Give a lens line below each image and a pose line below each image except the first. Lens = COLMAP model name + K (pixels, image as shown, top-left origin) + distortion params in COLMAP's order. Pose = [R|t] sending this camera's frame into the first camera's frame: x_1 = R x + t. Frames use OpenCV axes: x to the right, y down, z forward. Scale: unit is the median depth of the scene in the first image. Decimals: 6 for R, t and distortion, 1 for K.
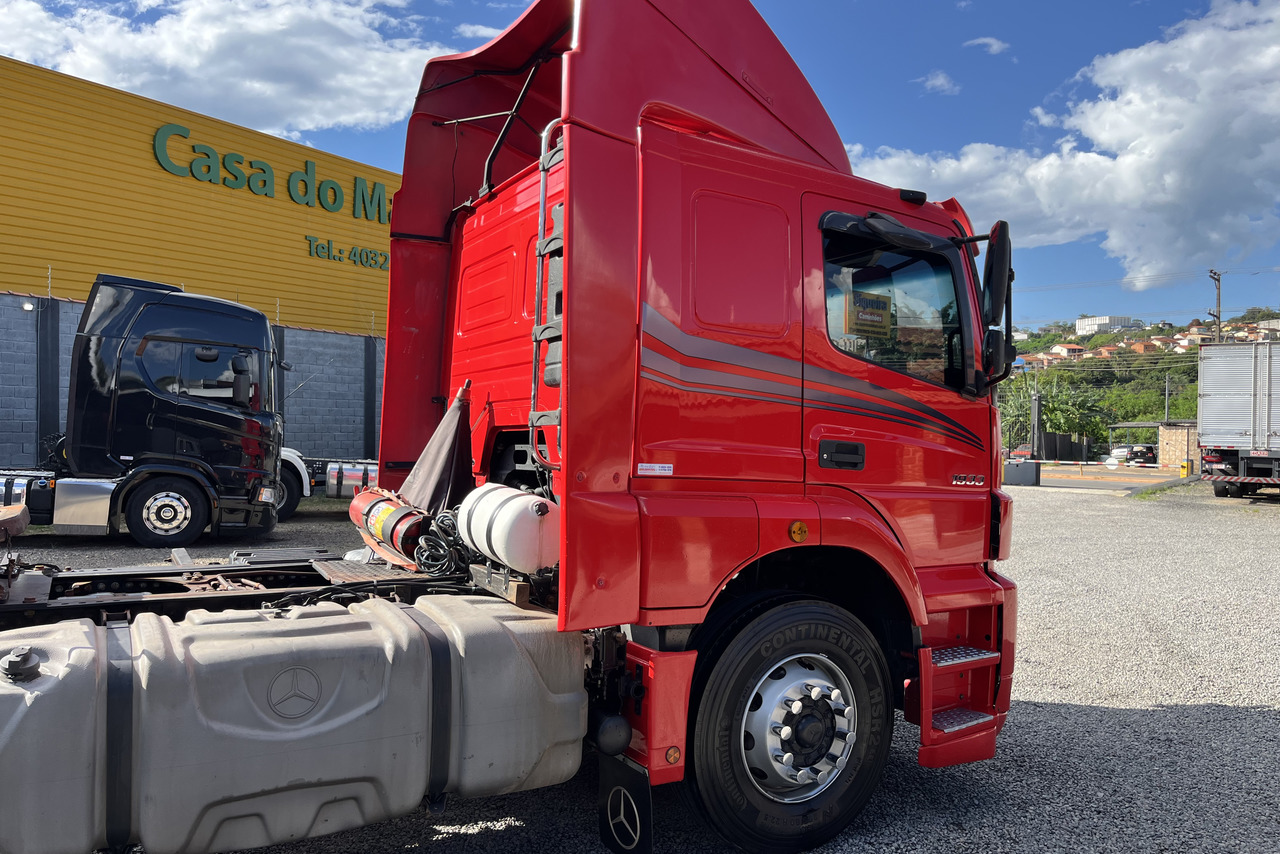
lens RADIAL K [[971.7, 0, 639.1], [0, 971.7, 445.1], [0, 0, 1]] dist [0.047836, -0.070880]
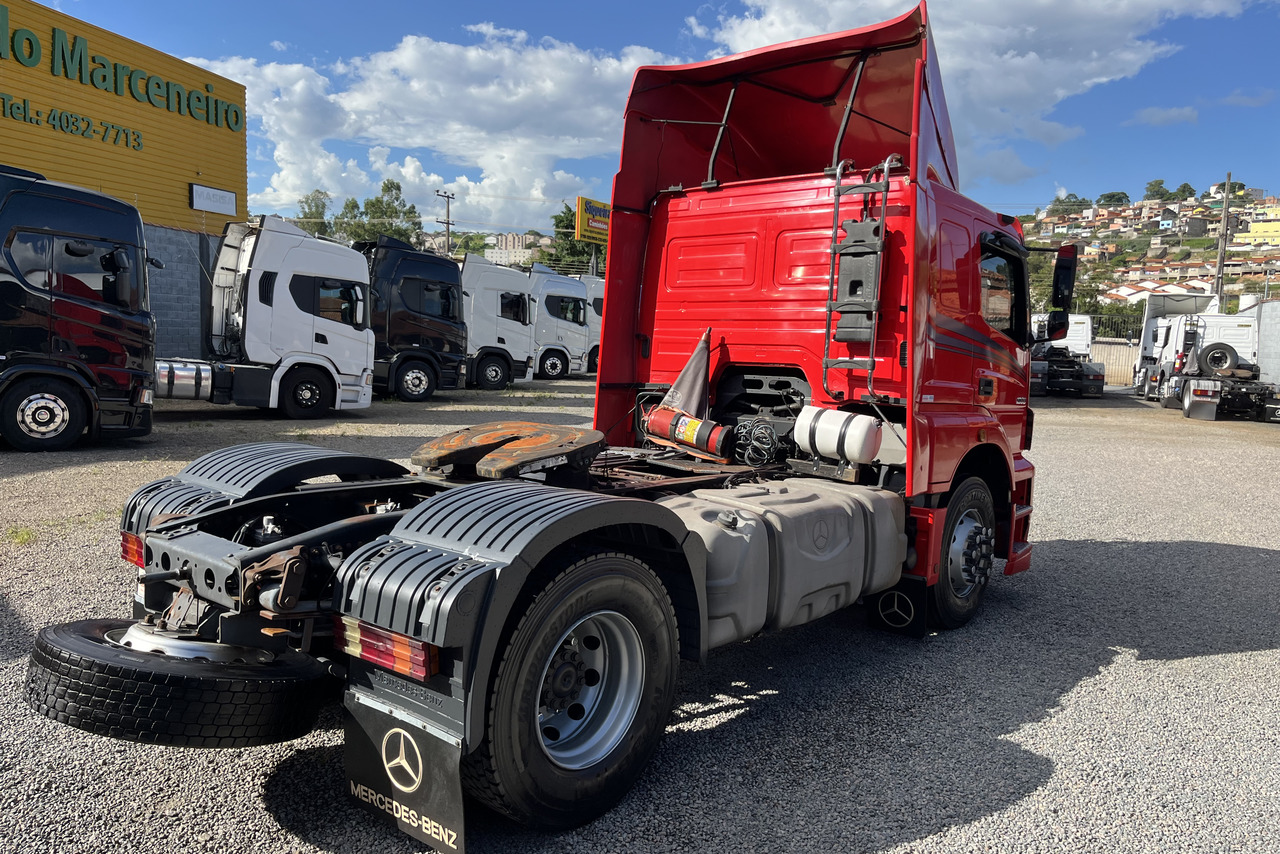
lens RADIAL K [[971.7, 0, 639.1], [0, 971.7, 445.1], [0, 0, 1]] dist [0.047836, -0.070880]
pose [[0.941008, -0.014556, 0.338071, -0.248652], [-0.022236, 0.994255, 0.104702, -0.014447], [-0.337653, -0.106043, 0.935278, -0.092494]]
